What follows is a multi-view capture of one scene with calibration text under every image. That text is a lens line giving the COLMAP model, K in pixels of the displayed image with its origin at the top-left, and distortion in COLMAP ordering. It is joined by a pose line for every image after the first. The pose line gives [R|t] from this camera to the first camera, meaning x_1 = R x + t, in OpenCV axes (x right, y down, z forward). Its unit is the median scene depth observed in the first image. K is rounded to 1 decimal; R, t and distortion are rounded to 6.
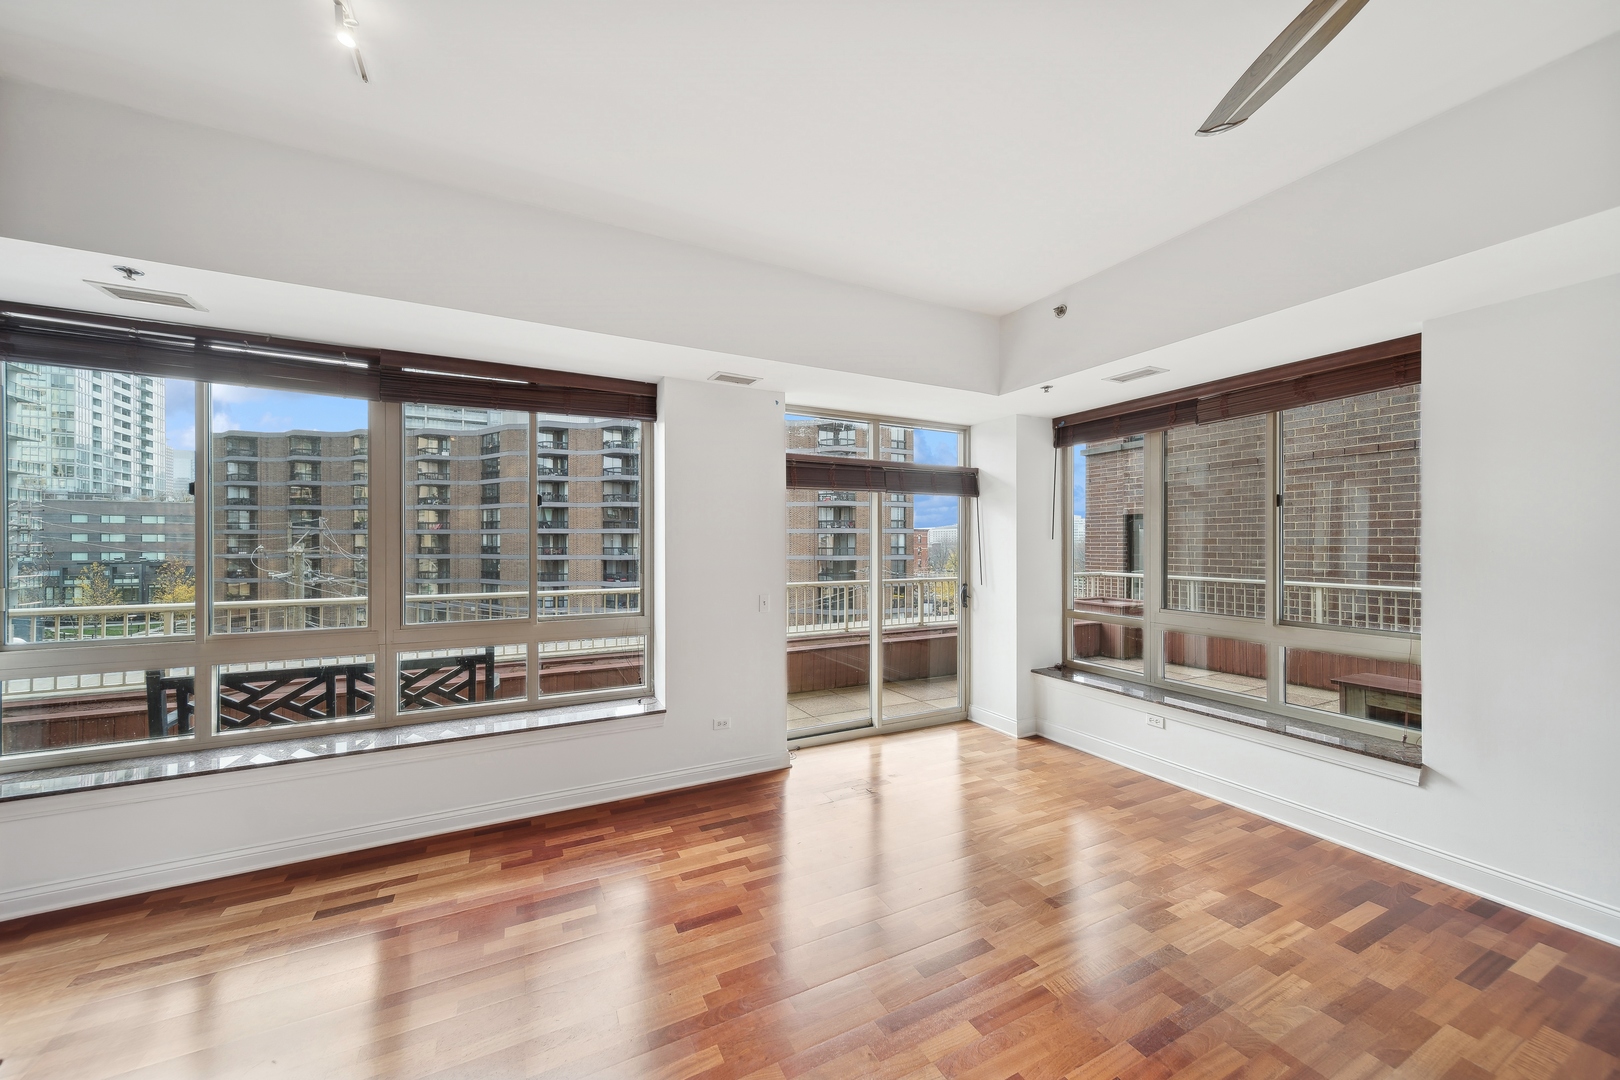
lens RADIAL K [[569.9, 0, 793.1], [0, 569.9, 546.1], [0, 0, 1]] dist [0.011171, -0.001306]
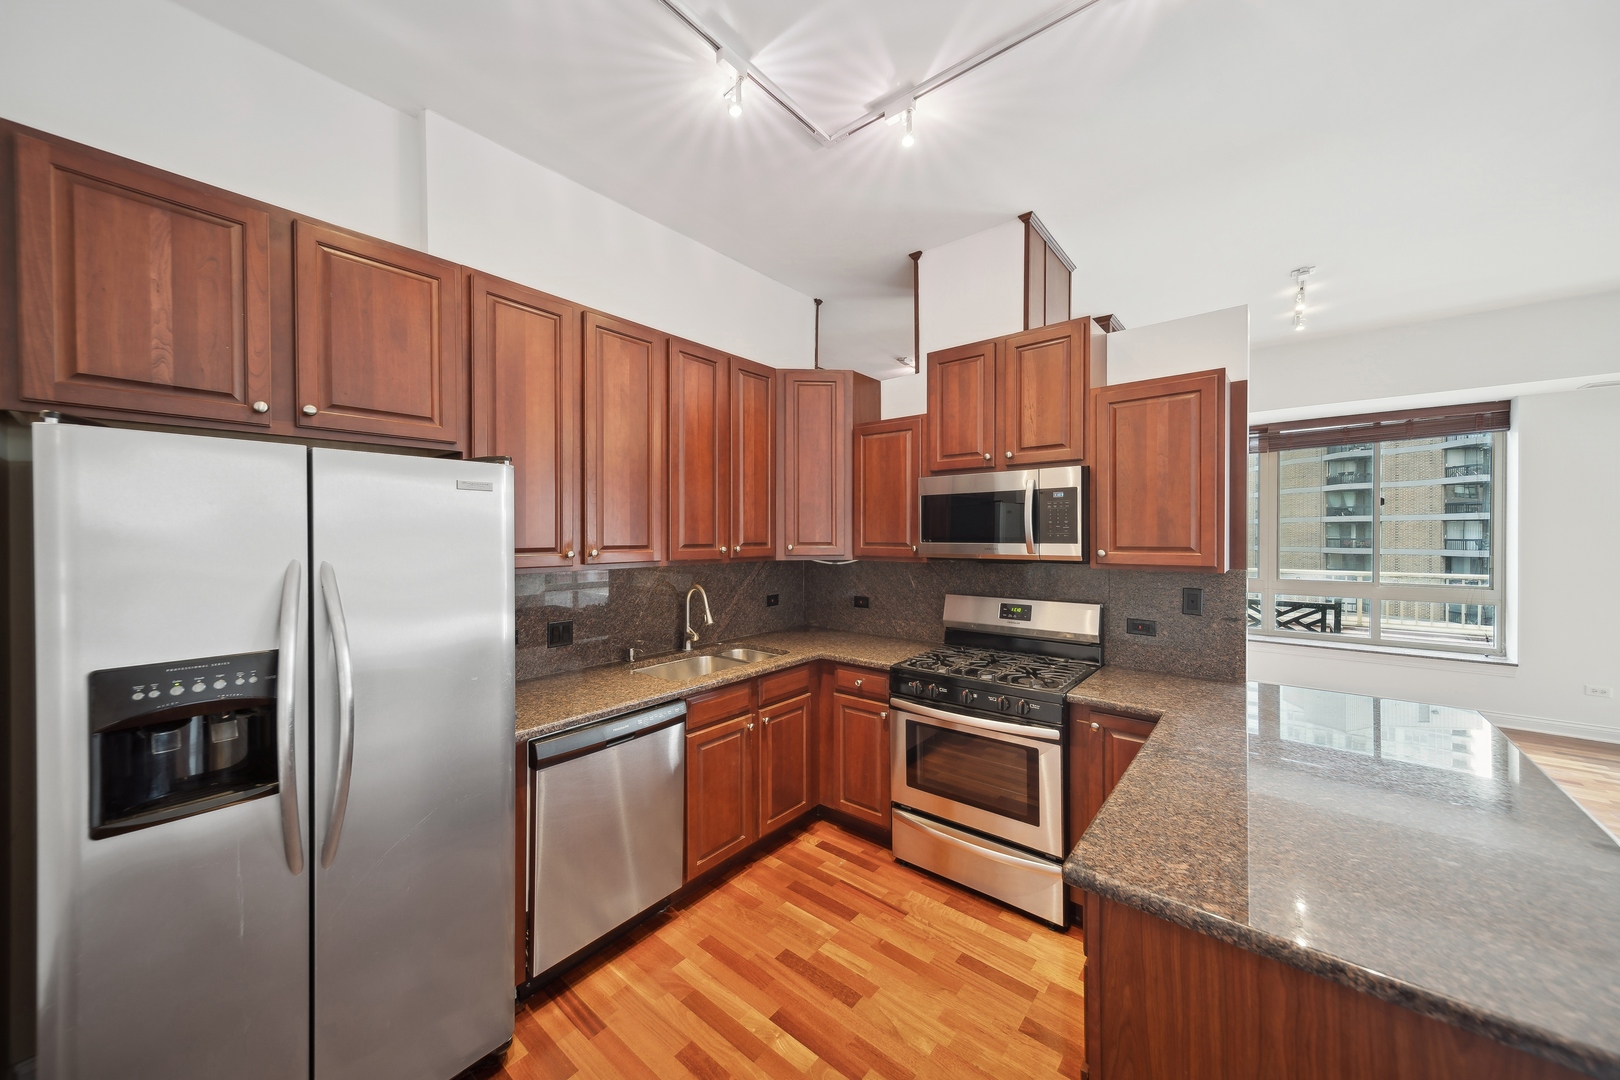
lens RADIAL K [[569.9, 0, 803.6], [0, 569.9, 538.6], [0, 0, 1]] dist [0.011171, -0.001306]
pose [[0.399154, 0.004970, -0.916871, 0.275096], [-0.002892, 0.999987, 0.004162, 0.011174], [0.916880, 0.000991, 0.399163, -0.826776]]
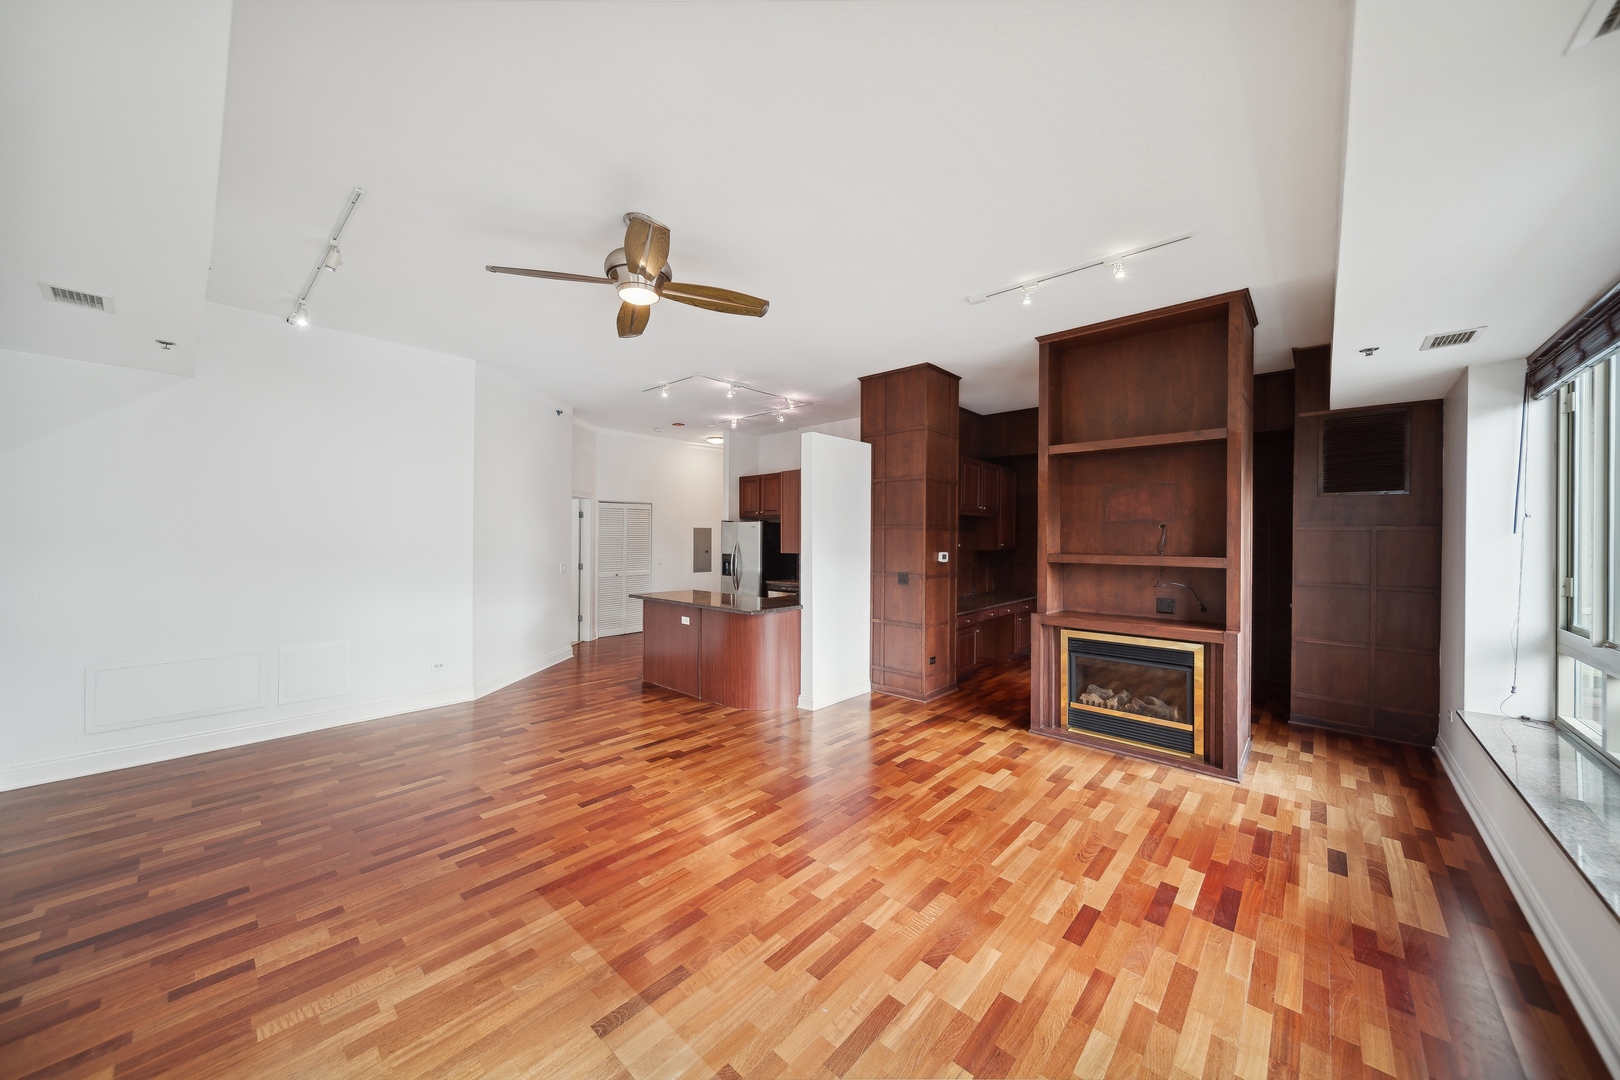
lens RADIAL K [[569.9, 0, 801.6], [0, 569.9, 535.1], [0, 0, 1]] dist [0.011171, -0.001306]
pose [[-0.931621, -0.008469, -0.363332, 0.383288], [-0.010467, 0.999939, 0.003529, -0.001904], [0.363280, 0.007091, -0.931653, 1.012492]]
